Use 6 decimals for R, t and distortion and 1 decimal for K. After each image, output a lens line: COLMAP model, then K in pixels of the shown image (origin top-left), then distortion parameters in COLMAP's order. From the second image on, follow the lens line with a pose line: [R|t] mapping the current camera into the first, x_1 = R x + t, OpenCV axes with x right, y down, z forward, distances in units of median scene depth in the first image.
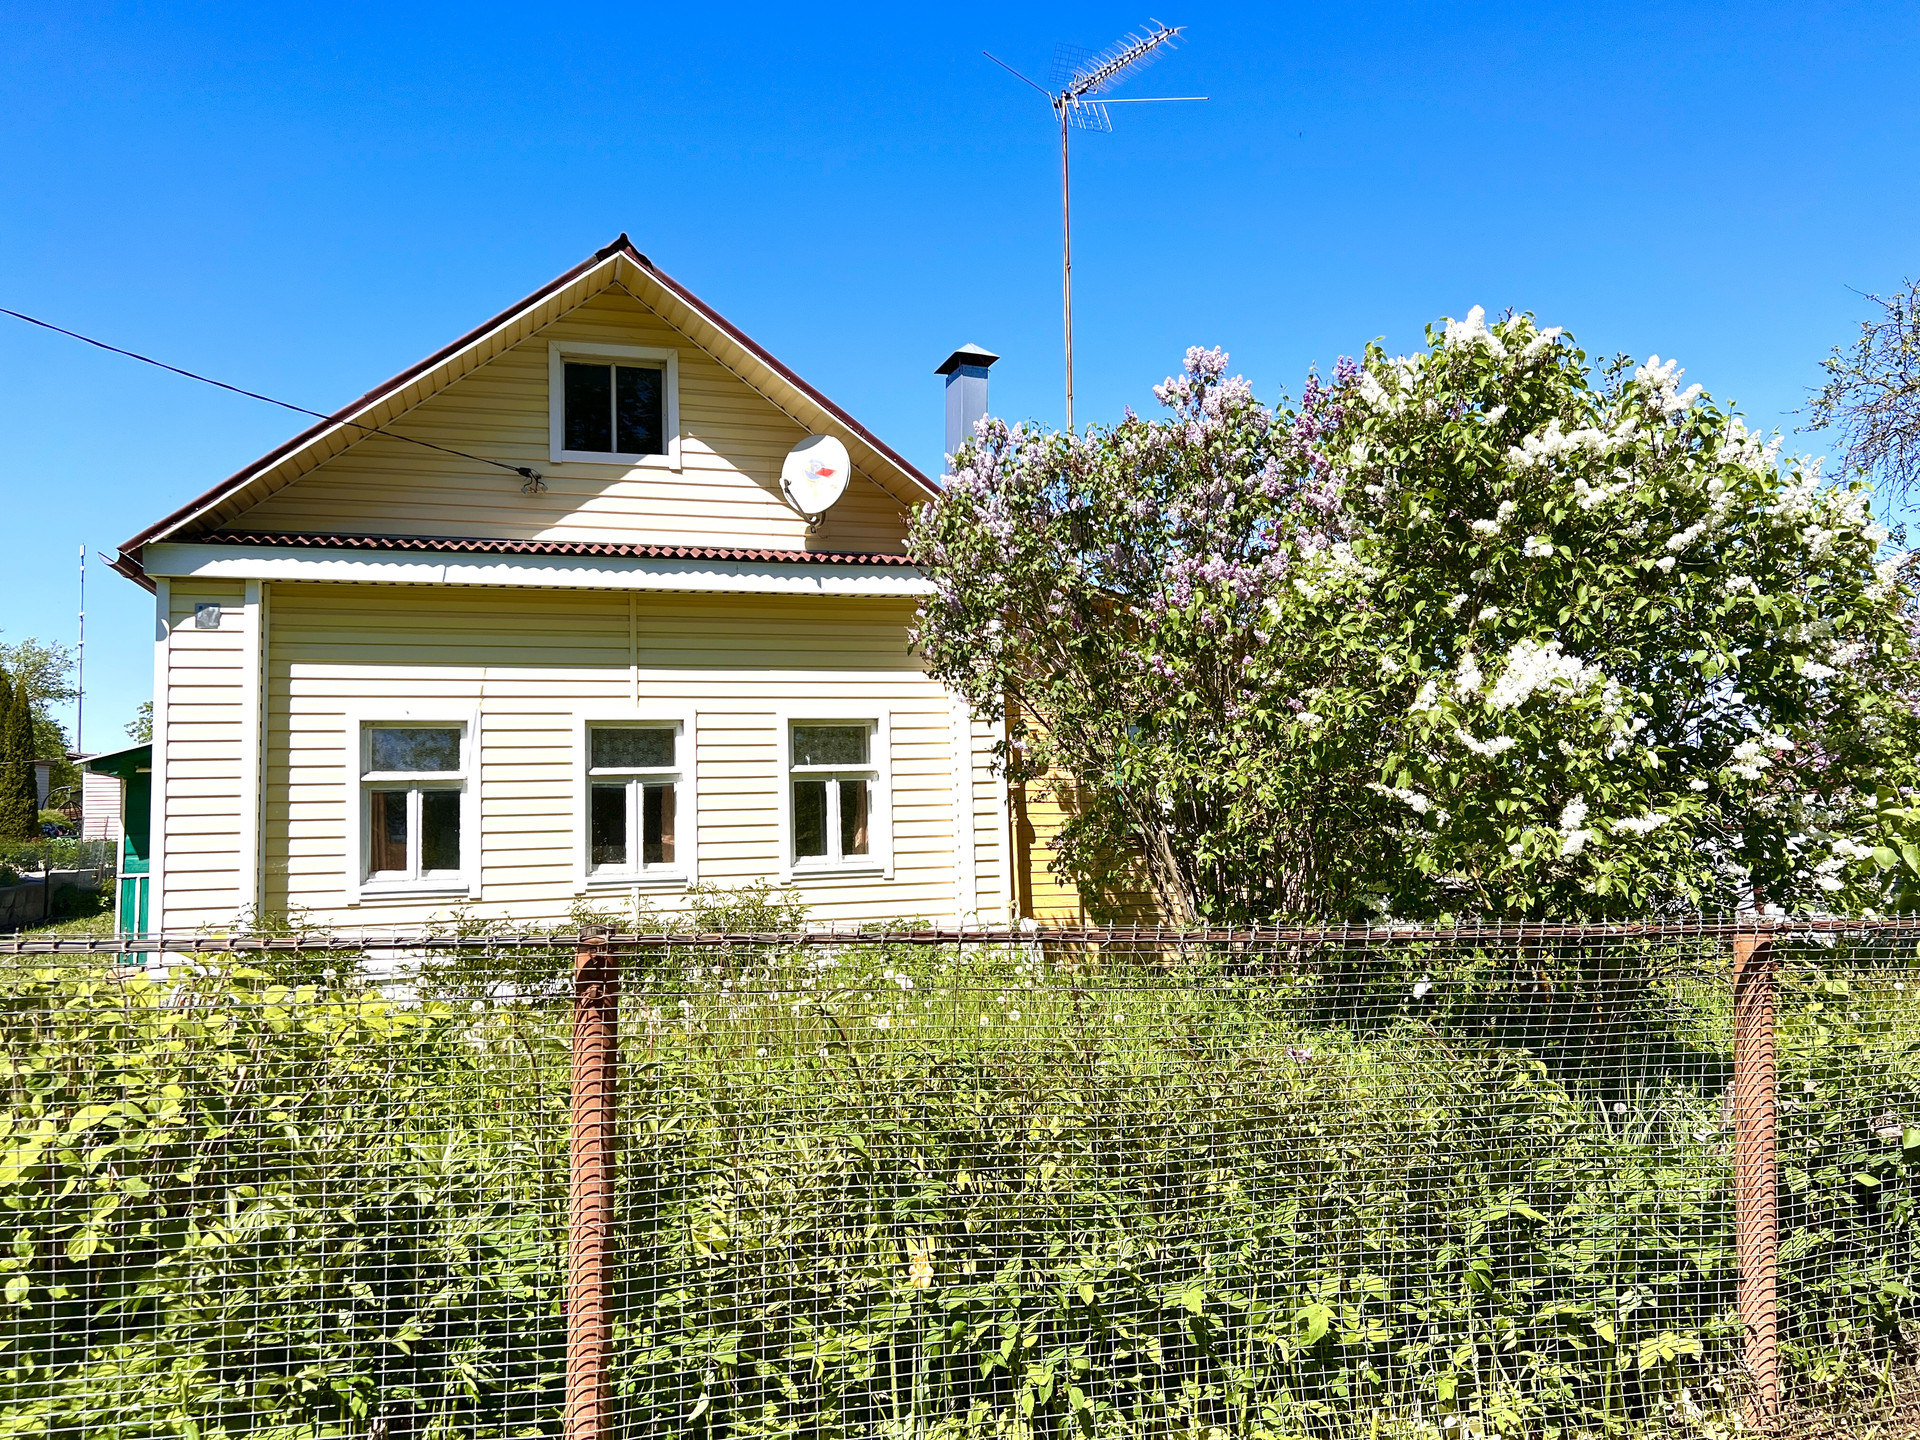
lens RADIAL K [[1443.6, 0, 965.4], [0, 1443.6, 730.4], [0, 0, 1]] dist [0.063163, -0.076480]
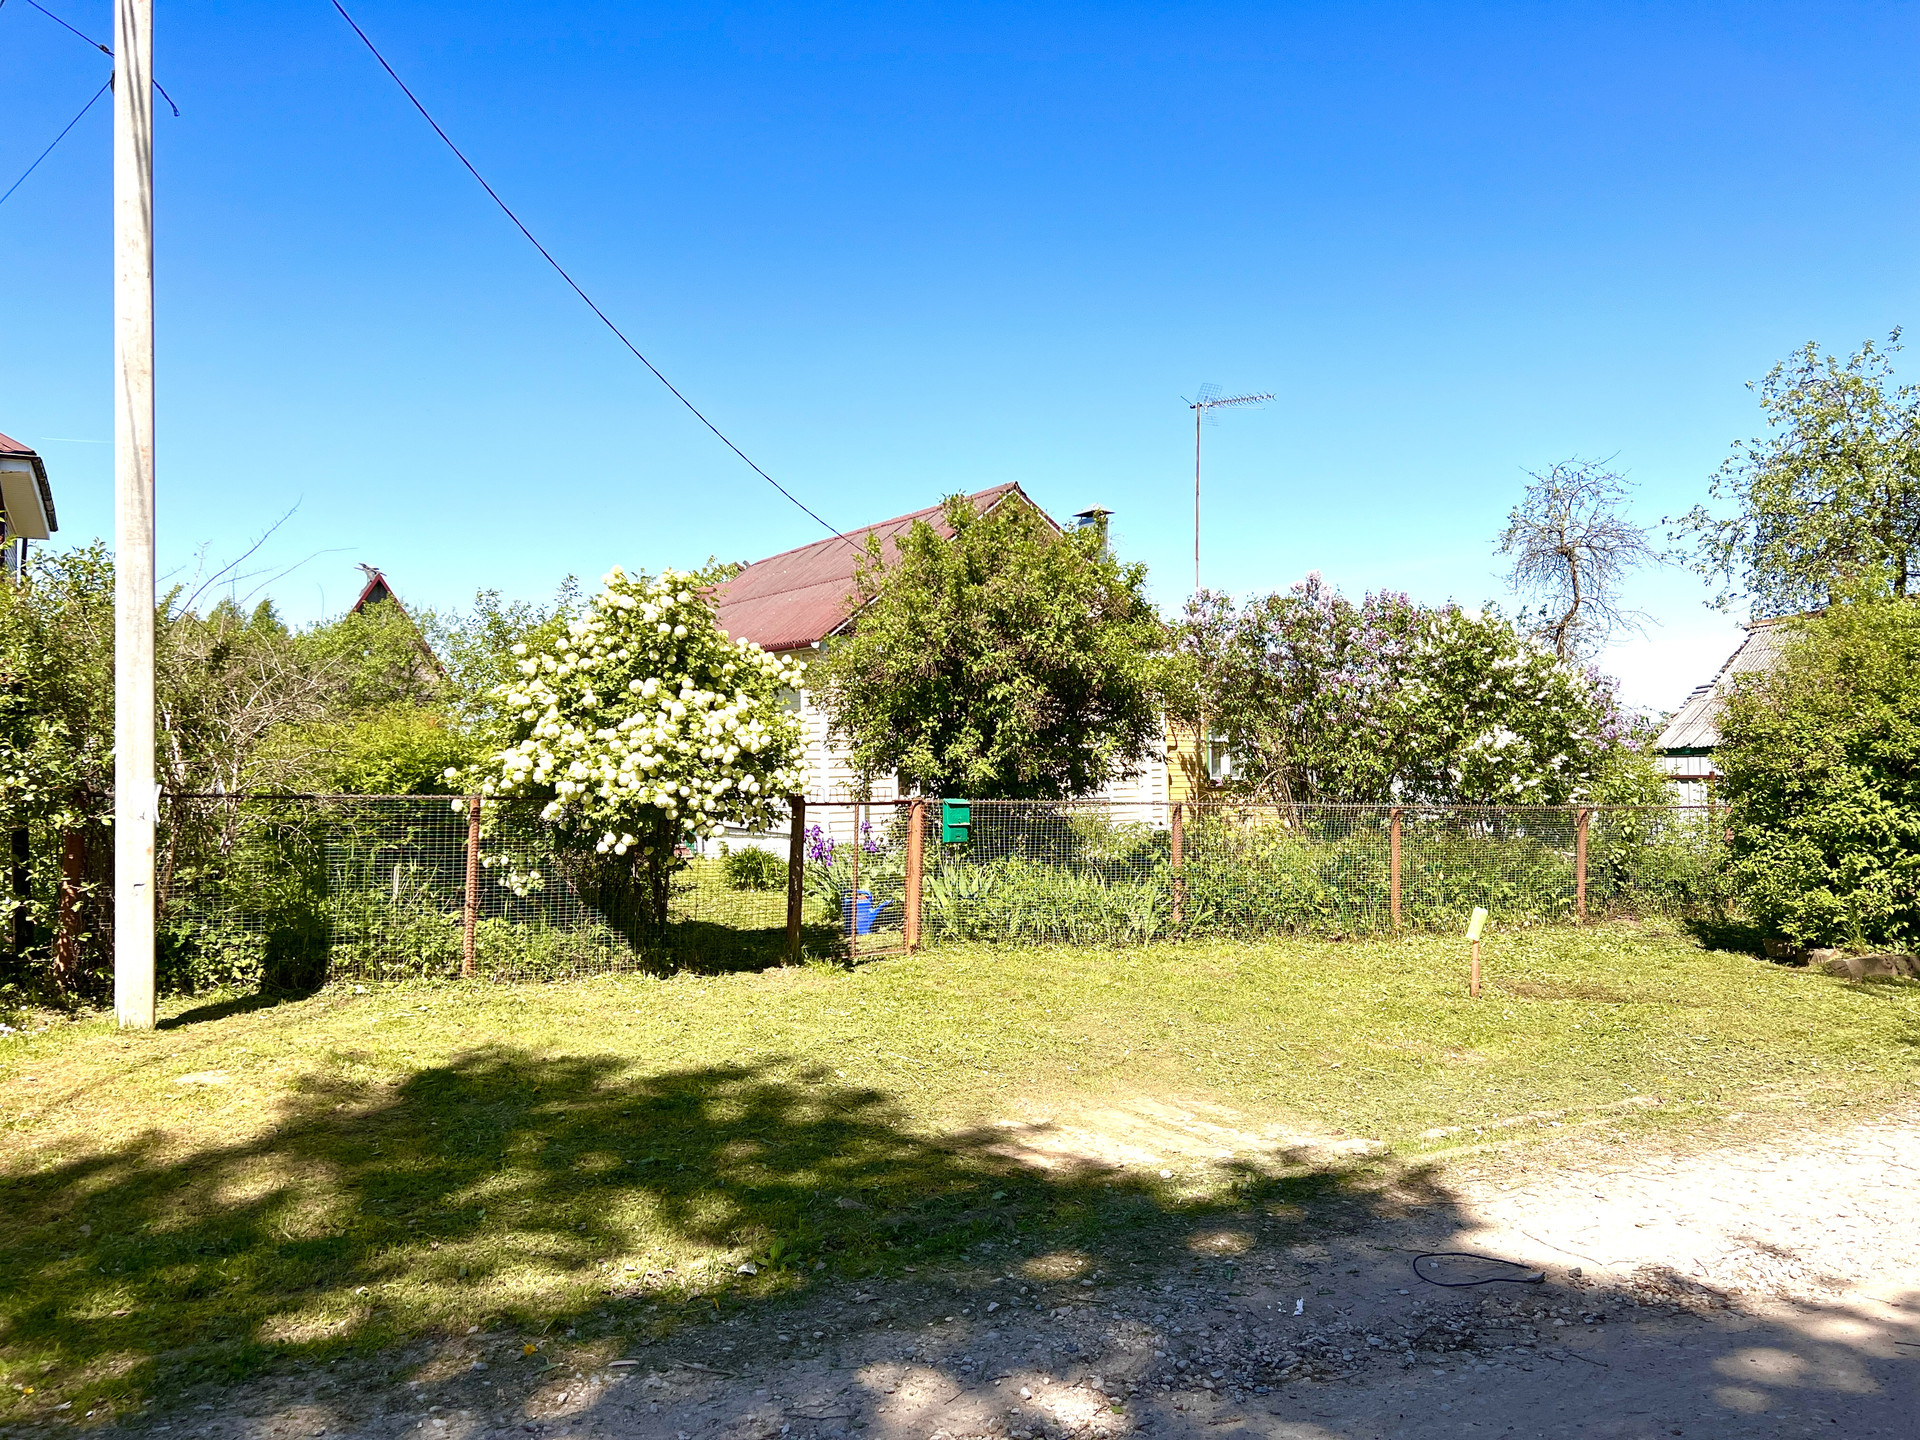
lens RADIAL K [[1443.6, 0, 962.2], [0, 1443.6, 717.3], [0, 0, 1]] dist [0.063163, -0.076480]
pose [[0.973184, 0.019650, 0.229186, -0.820759], [-0.028267, 0.999009, 0.034377, -0.085401], [-0.228283, -0.039933, 0.972775, -1.014356]]
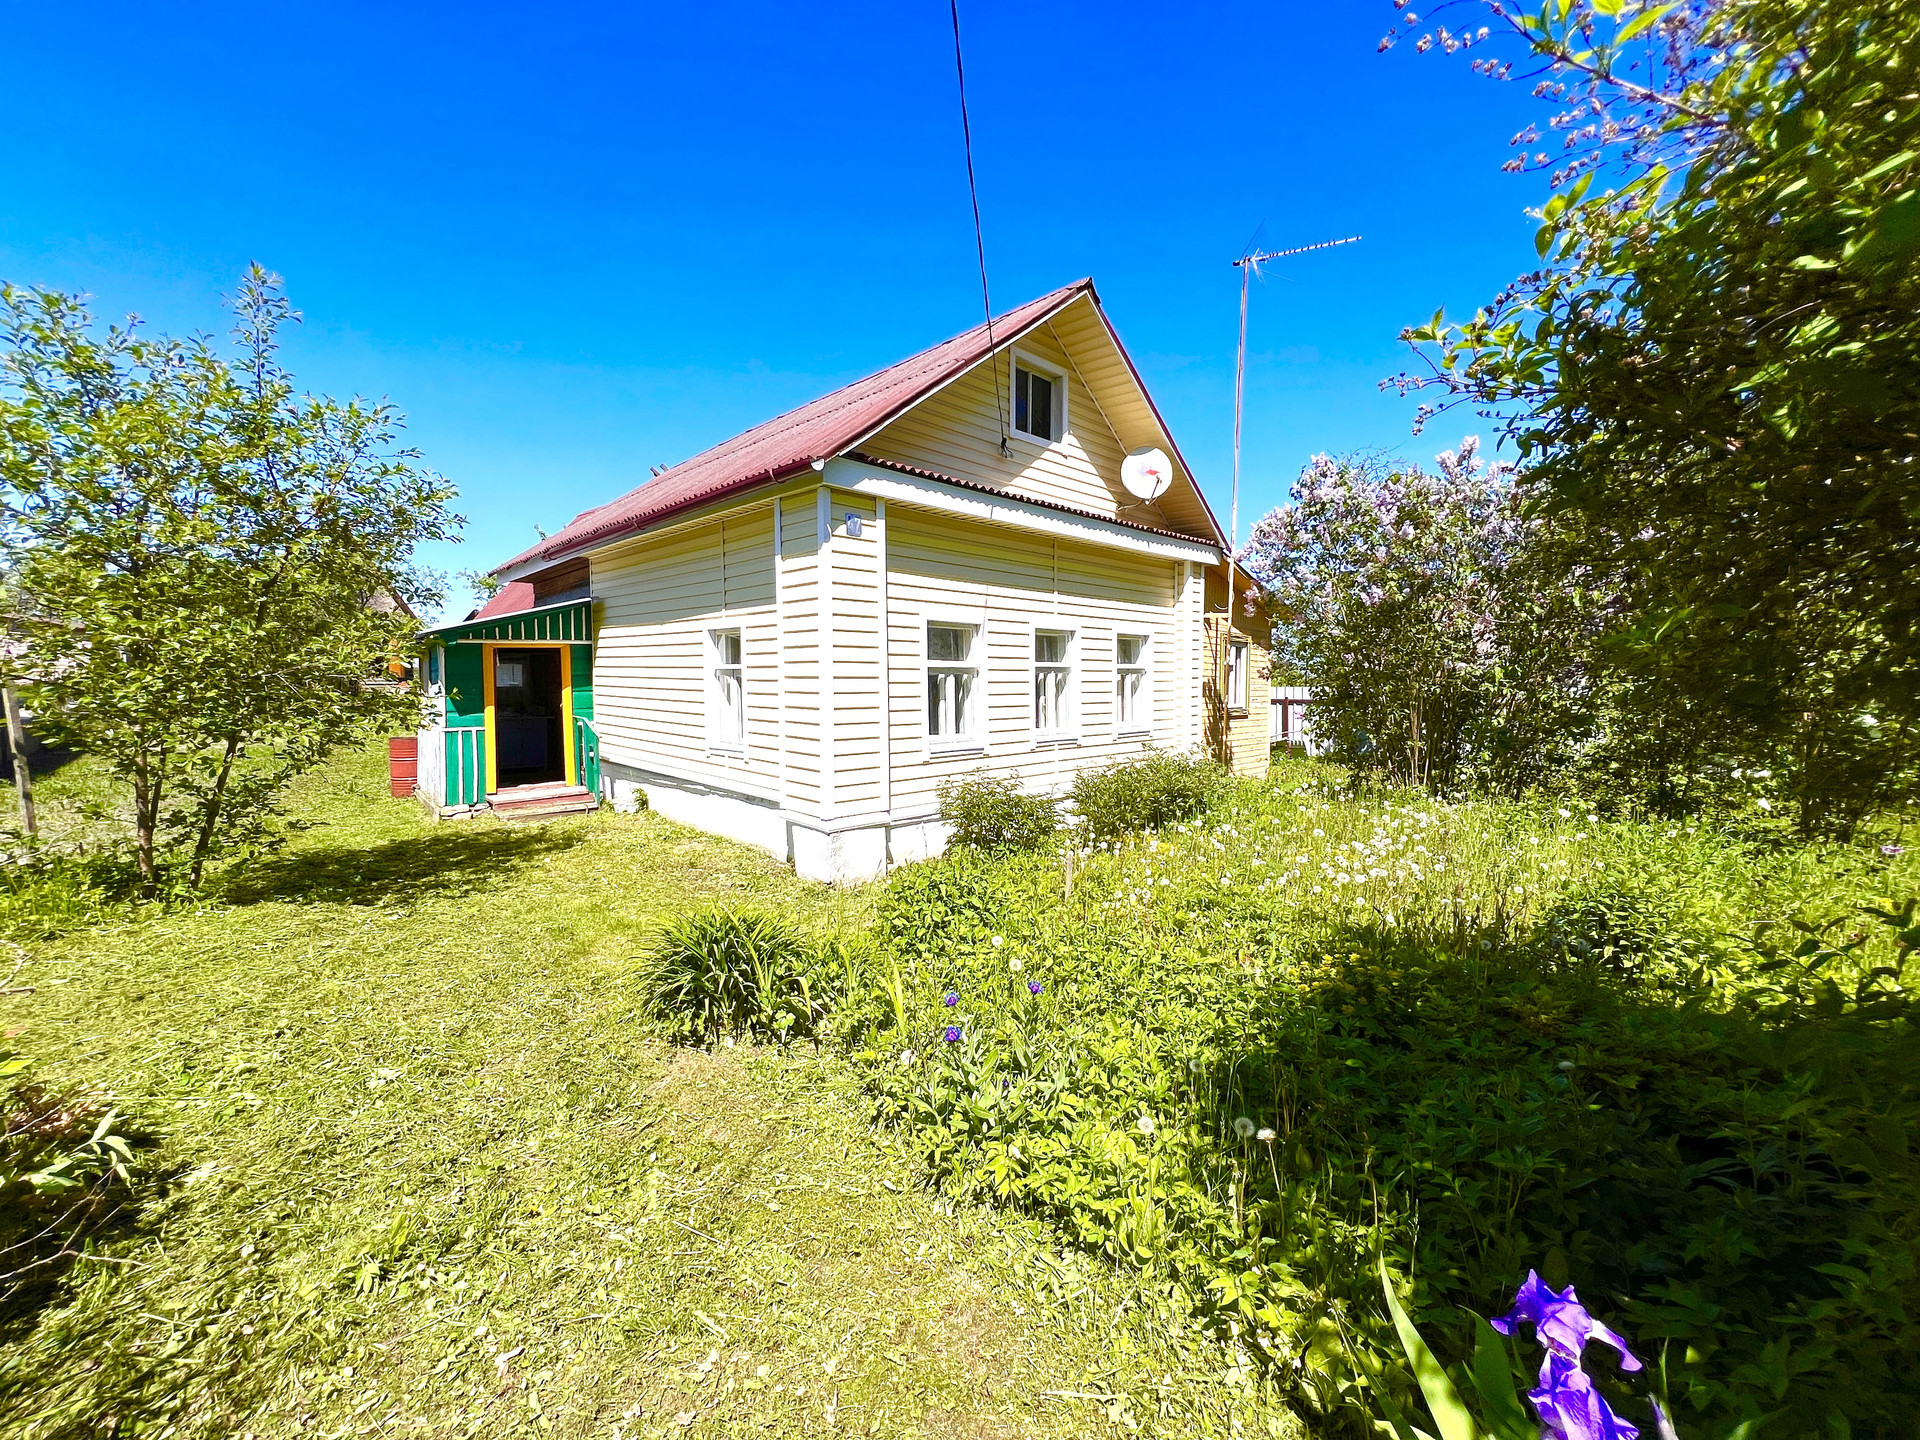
lens RADIAL K [[766.7, 0, 956.3], [0, 766.7, 717.7], [0, 0, 1]] dist [-0.000667, 0.000441]
pose [[0.880614, -0.000587, 0.473833, -0.745117], [-0.052421, 0.993740, 0.098655, 0.011082], [-0.470925, -0.111715, 0.875071, 0.401732]]
